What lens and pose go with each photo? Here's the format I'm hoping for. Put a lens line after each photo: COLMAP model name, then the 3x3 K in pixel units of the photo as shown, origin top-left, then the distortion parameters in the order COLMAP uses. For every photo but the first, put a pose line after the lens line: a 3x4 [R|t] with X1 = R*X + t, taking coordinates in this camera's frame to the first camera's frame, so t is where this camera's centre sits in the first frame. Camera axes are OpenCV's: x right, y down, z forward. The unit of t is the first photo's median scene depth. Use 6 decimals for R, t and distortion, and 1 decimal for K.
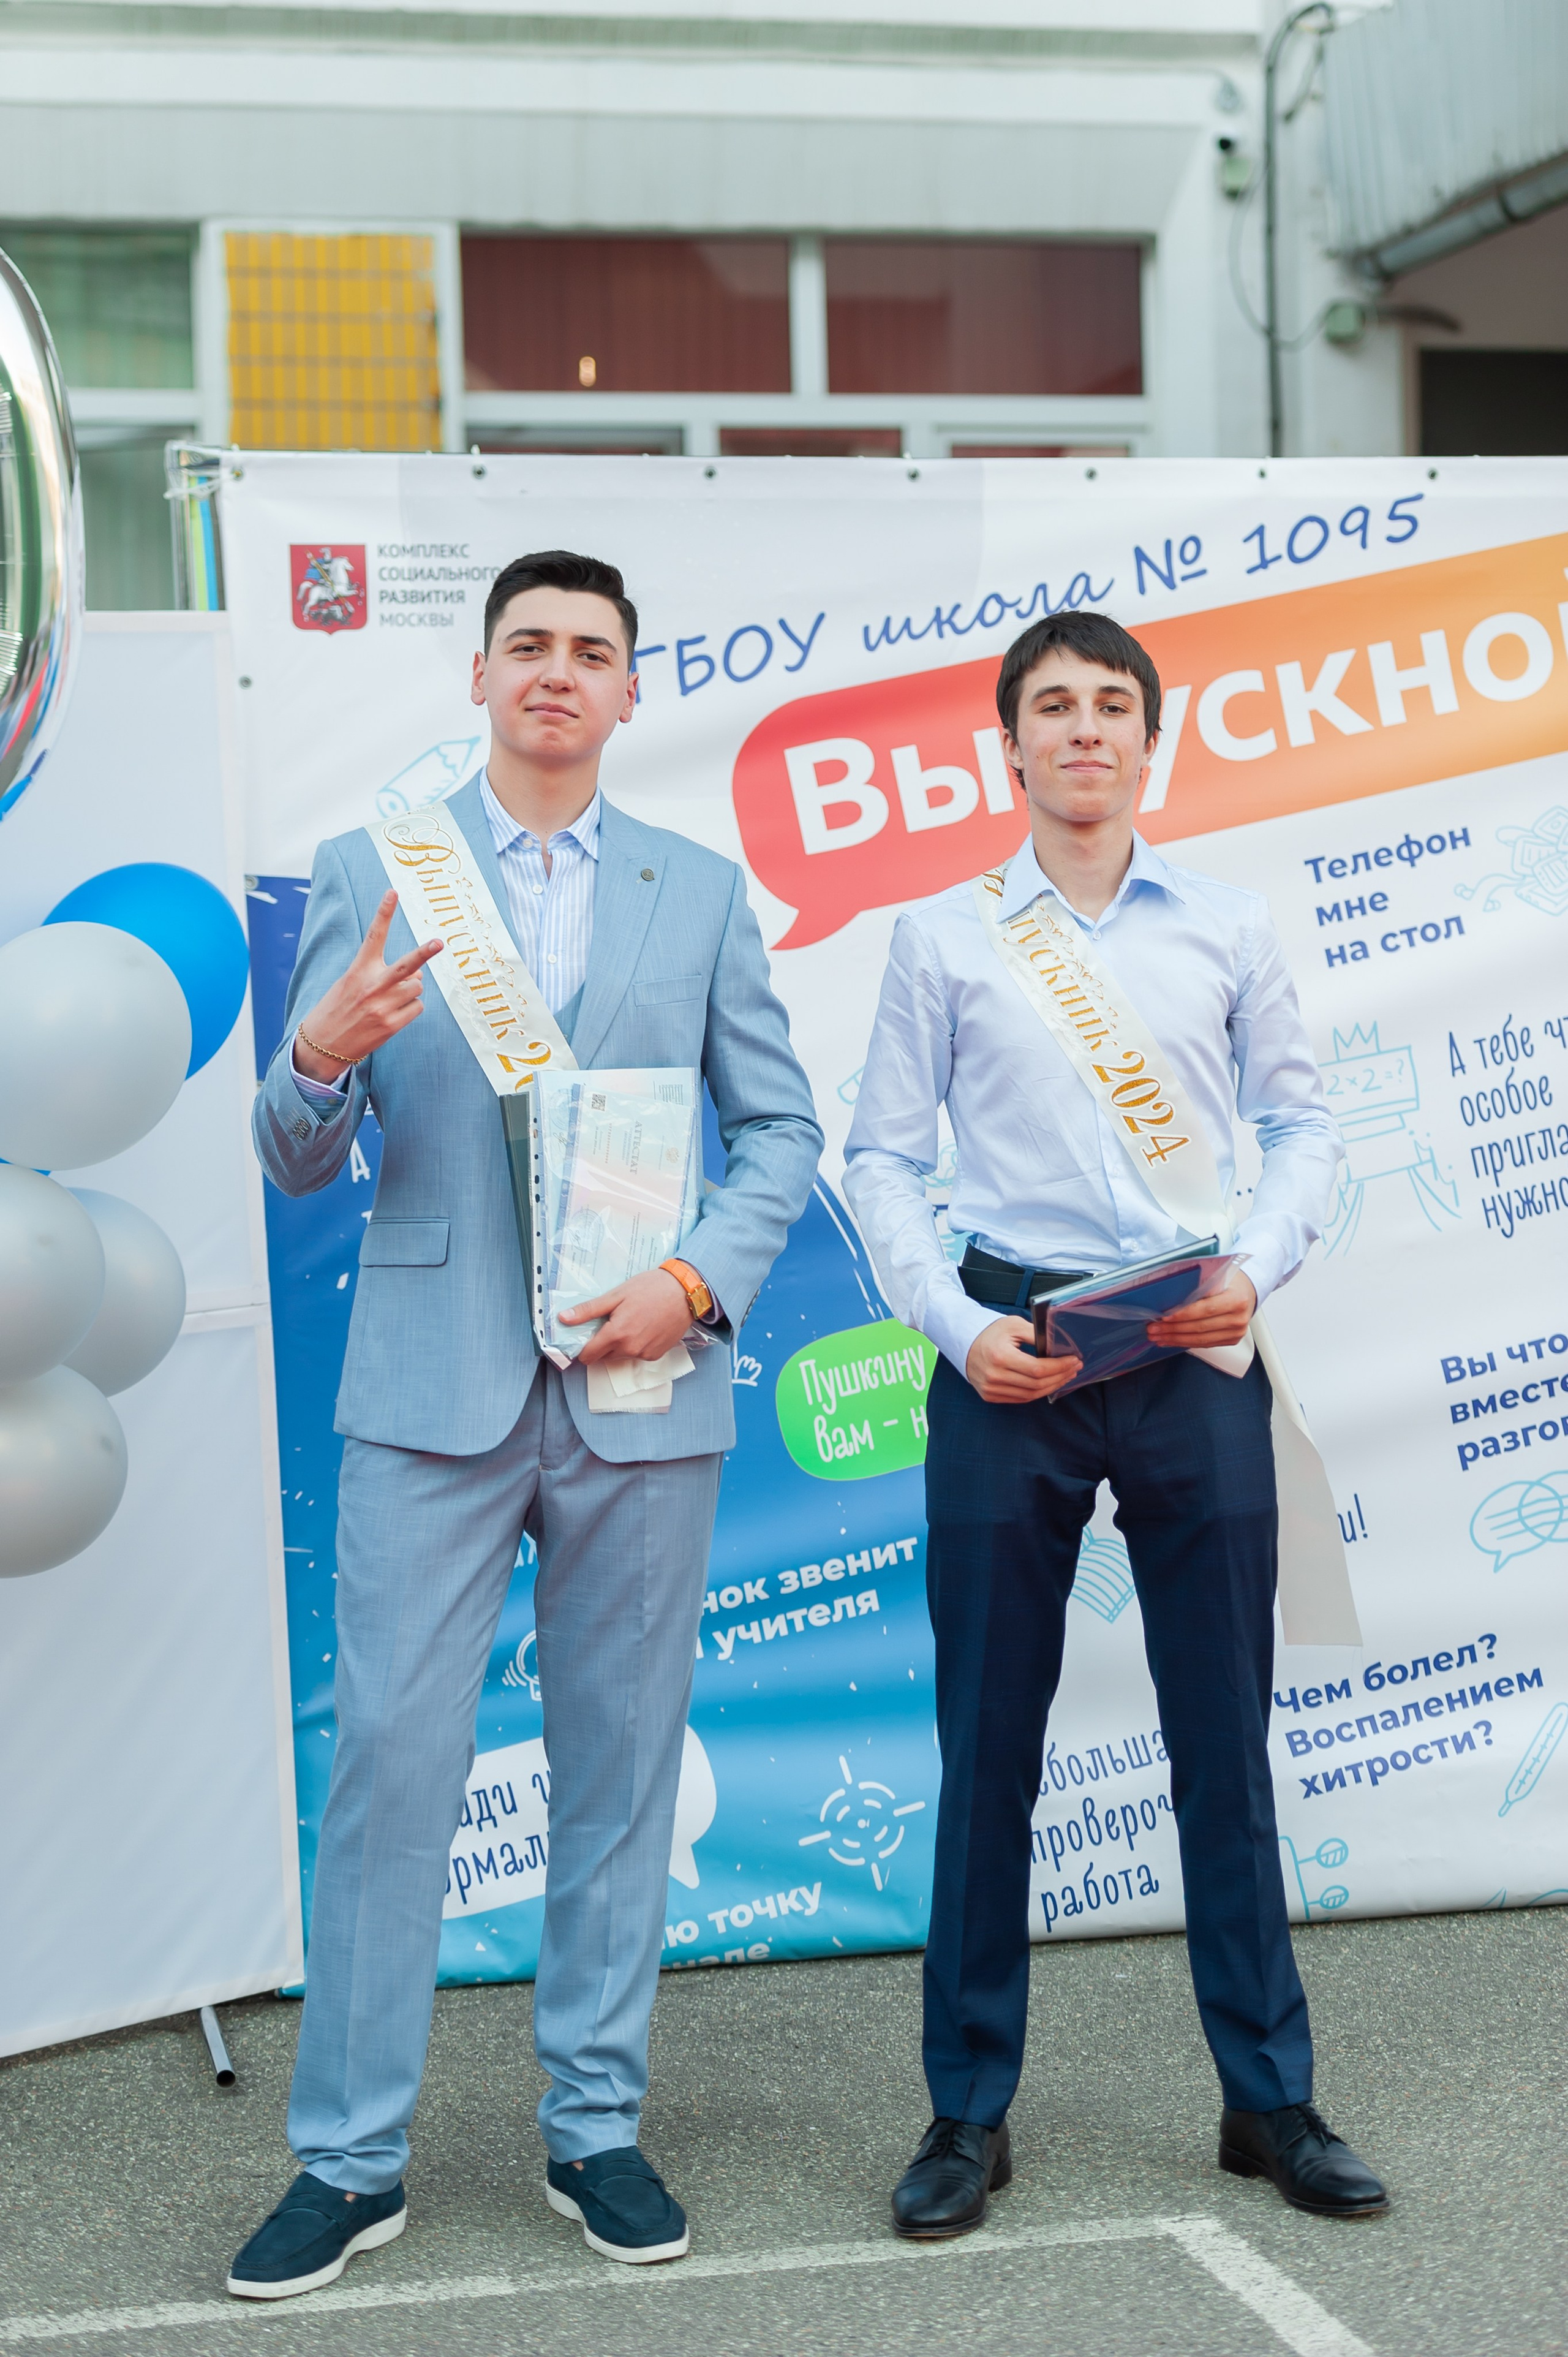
lens RADIAL K [[4705.3, 0, 935.7], [0, 4705.3, 1139.3], [0, 0, 1]] dist [0.044655, 0.000000]
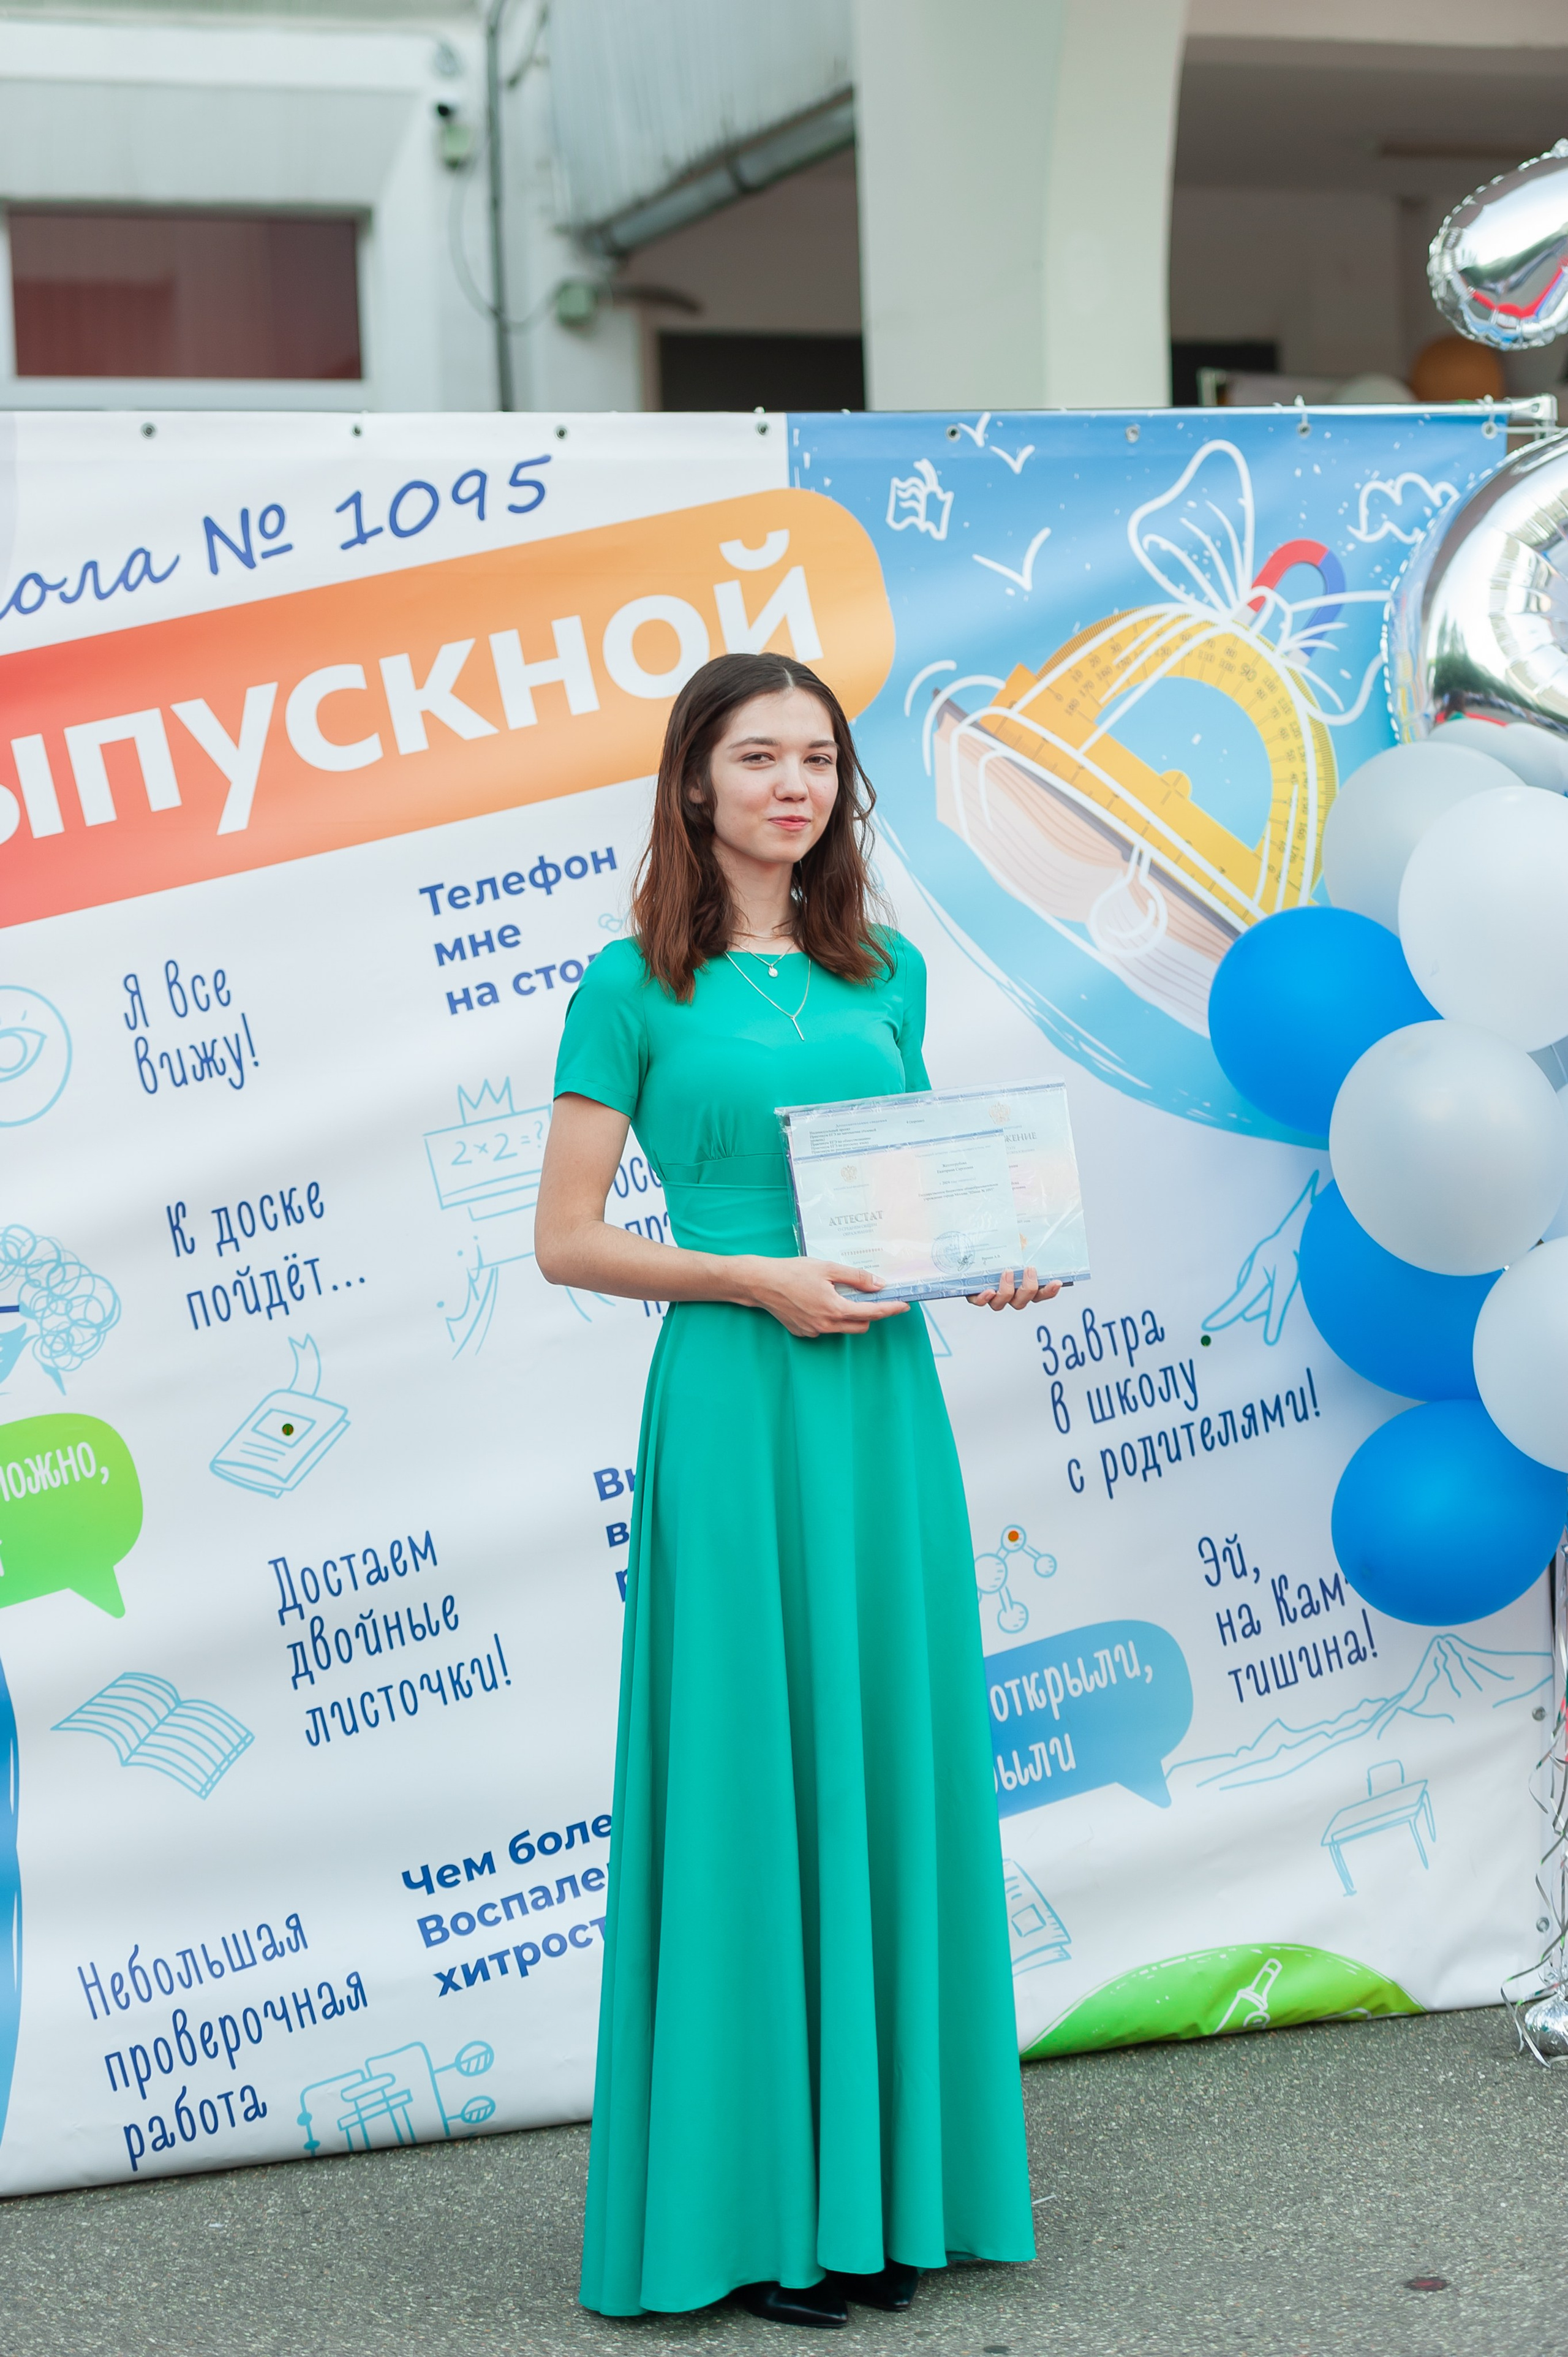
lens RADIAL K [[4705.3, 0, 875.8], [0, 4705.3, 1185.2], [0, 0, 1]] dist [0.044655, 0.000000]
pose [[0.991285, -0.020224, 0.130172, 0.048421], [0.019283, 0.999778, 0.008491, -0.011576], [-0.130315, -0.005907, 0.991455, 0.149853]]
